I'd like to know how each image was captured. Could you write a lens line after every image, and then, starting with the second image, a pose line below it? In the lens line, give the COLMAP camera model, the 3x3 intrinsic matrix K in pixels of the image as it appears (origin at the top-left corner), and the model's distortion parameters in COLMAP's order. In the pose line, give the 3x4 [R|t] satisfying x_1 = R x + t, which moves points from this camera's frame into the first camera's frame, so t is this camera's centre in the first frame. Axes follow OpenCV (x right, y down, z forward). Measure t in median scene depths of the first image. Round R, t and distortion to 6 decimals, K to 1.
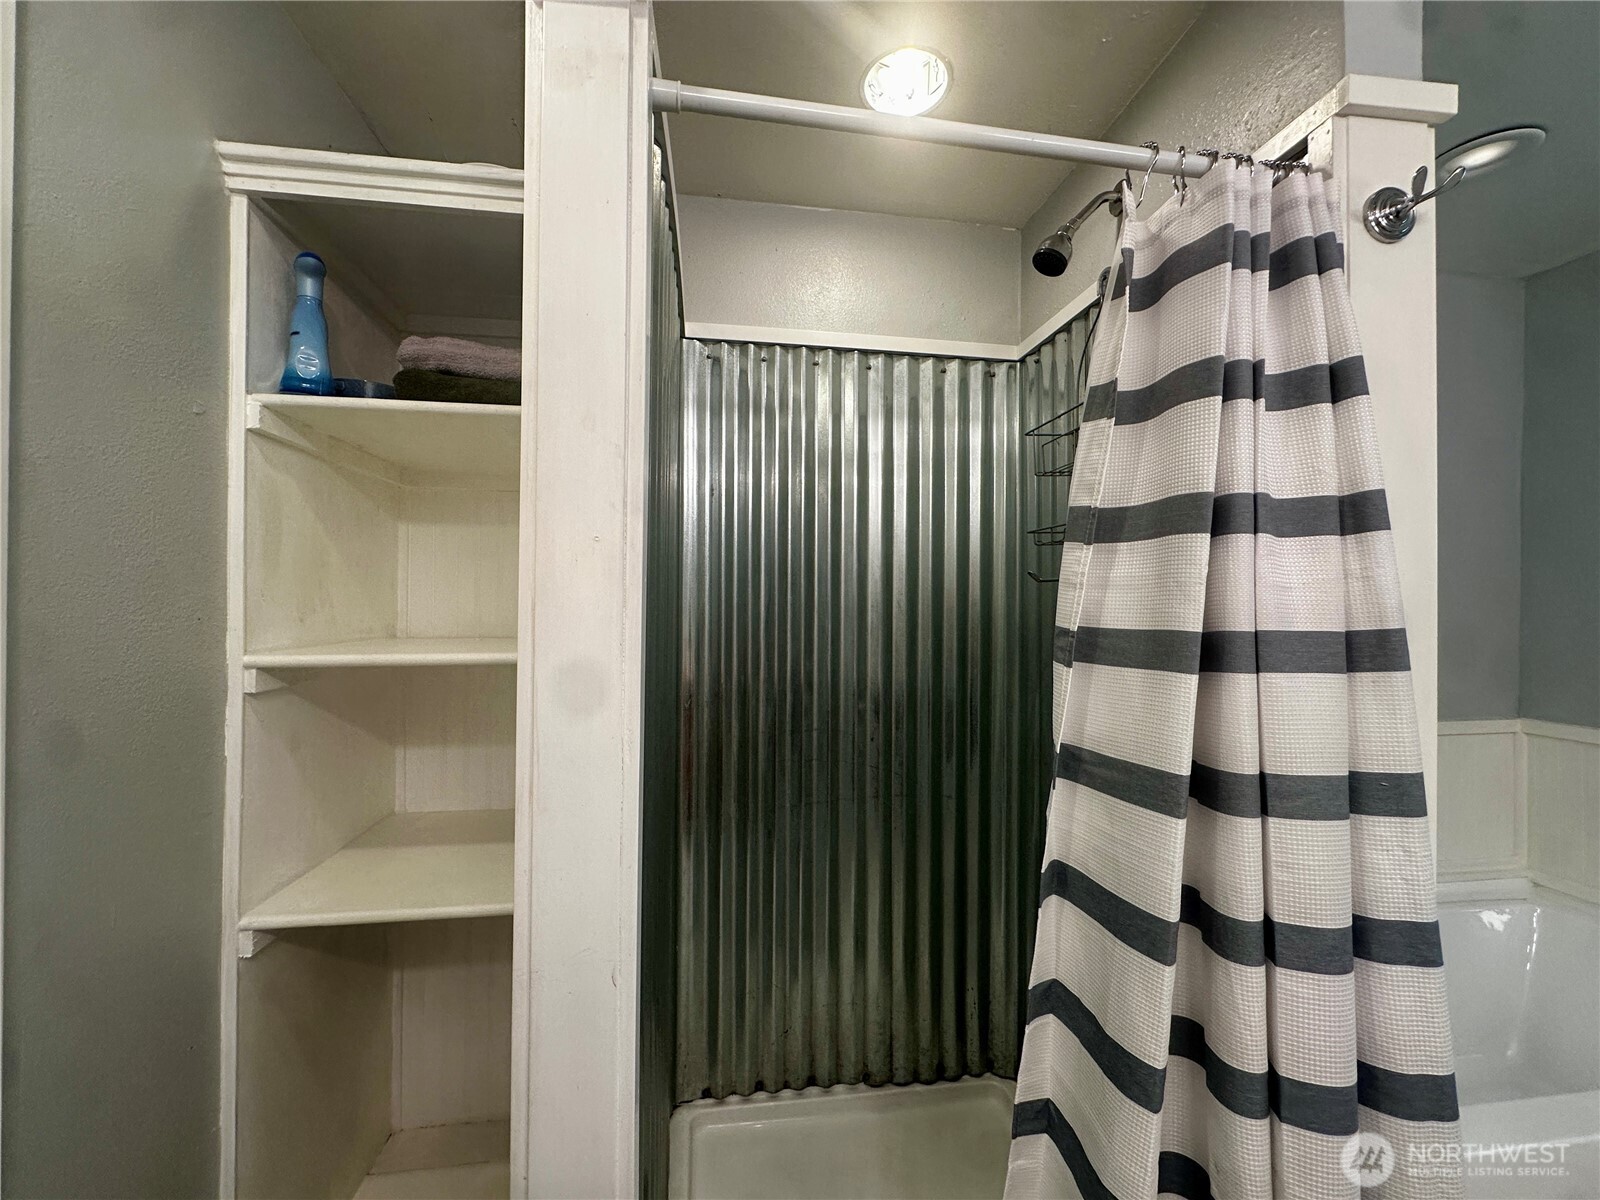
lens RADIAL K [[638.3, 0, 798.2], [0, 638.3, 601.5], [0, 0, 1]] dist [-0.001775, -0.000932]
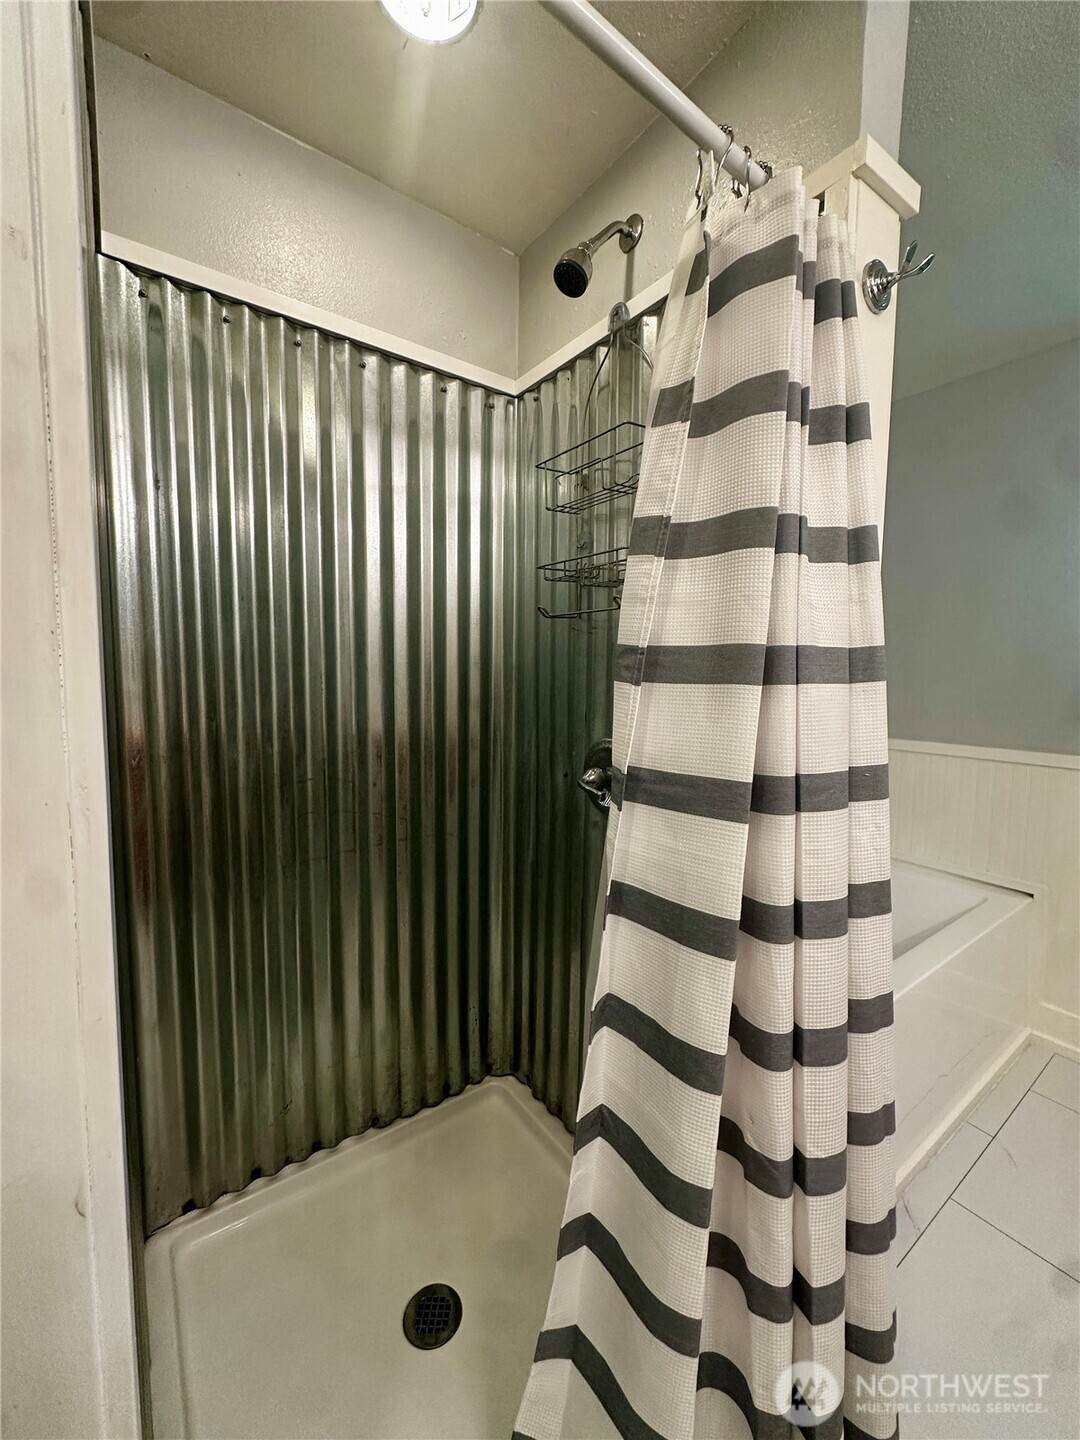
lens RADIAL K [[574.5, 0, 540.8], [0, 574.5, 718.8], [0, 0, 1]] dist [-0.001775, -0.000932]
pose [[0.883883, -0.037805, 0.466178, -0.109920], [-0.008242, 0.995314, 0.096344, 0.068938], [-0.467635, -0.088999, 0.879430, 0.290680]]
